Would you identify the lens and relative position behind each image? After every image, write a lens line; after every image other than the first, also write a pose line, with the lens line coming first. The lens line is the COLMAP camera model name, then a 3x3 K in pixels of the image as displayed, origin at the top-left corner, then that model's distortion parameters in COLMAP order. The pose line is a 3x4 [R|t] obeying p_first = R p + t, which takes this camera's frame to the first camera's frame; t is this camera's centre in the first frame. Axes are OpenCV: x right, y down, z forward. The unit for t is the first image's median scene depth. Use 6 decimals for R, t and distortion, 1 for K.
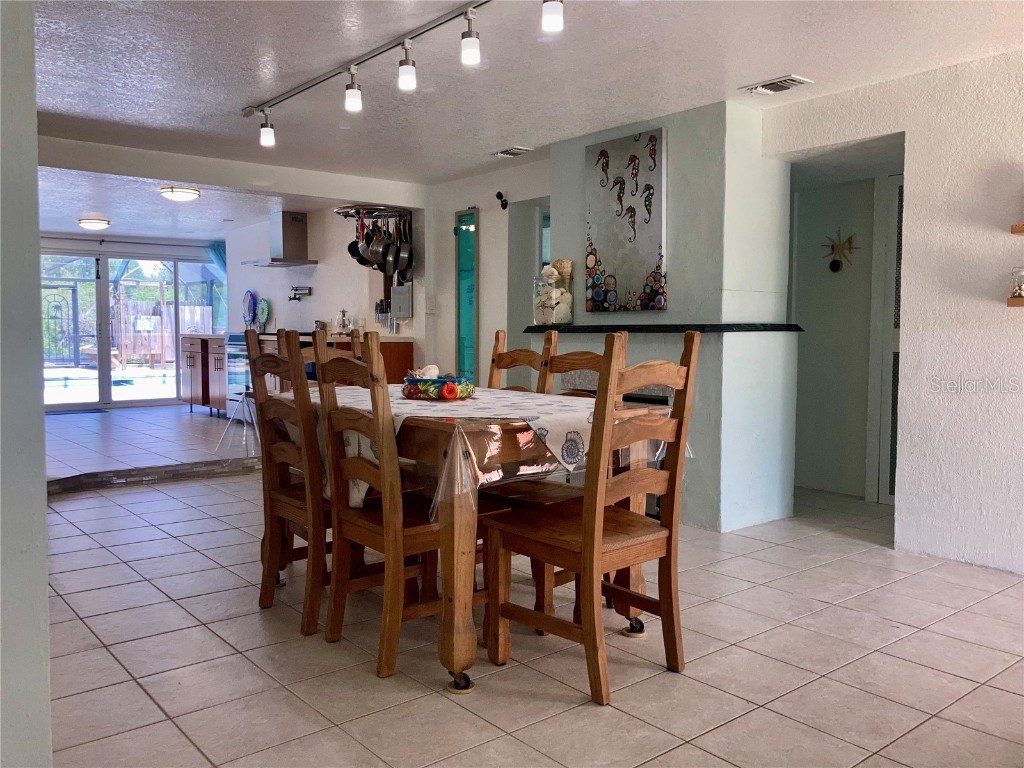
lens RADIAL K [[883.5, 0, 512.0], [0, 883.5, 384.0], [0, 0, 1]] dist [0.027181, -0.010767]
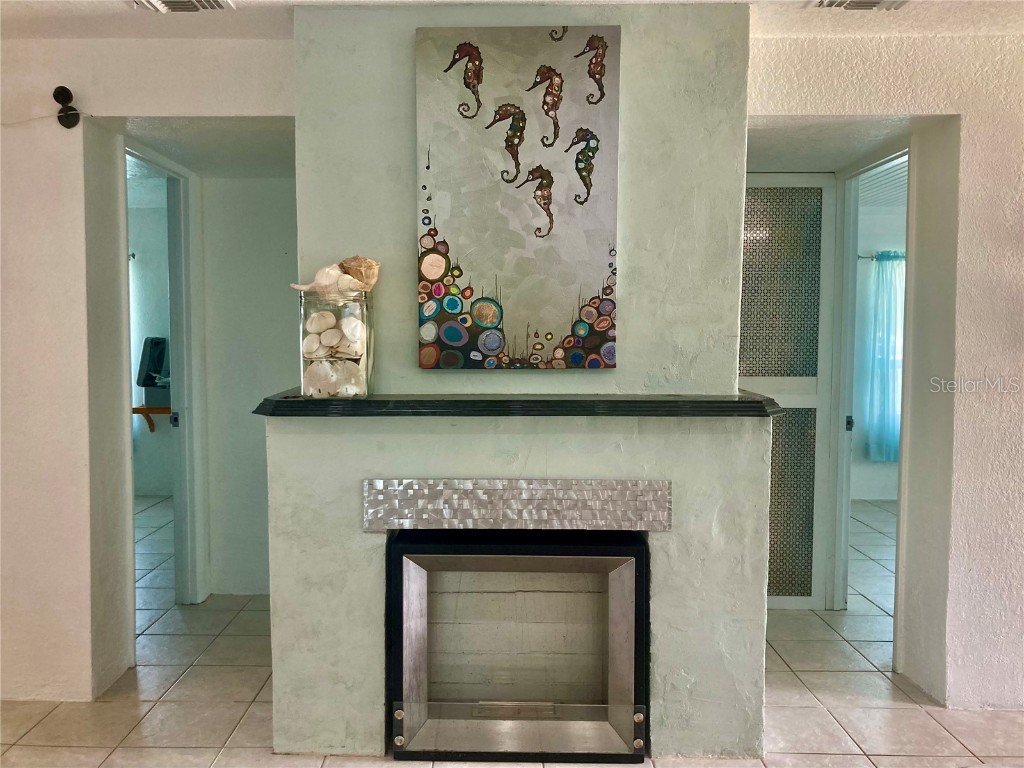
lens RADIAL K [[883.5, 0, 512.0], [0, 883.5, 384.0], [0, 0, 1]] dist [0.027181, -0.010767]
pose [[0.646128, -0.051623, 0.761481, -0.273060], [0.041803, 0.998606, 0.032228, -0.091900], [-0.762084, 0.011009, 0.647385, 0.680035]]
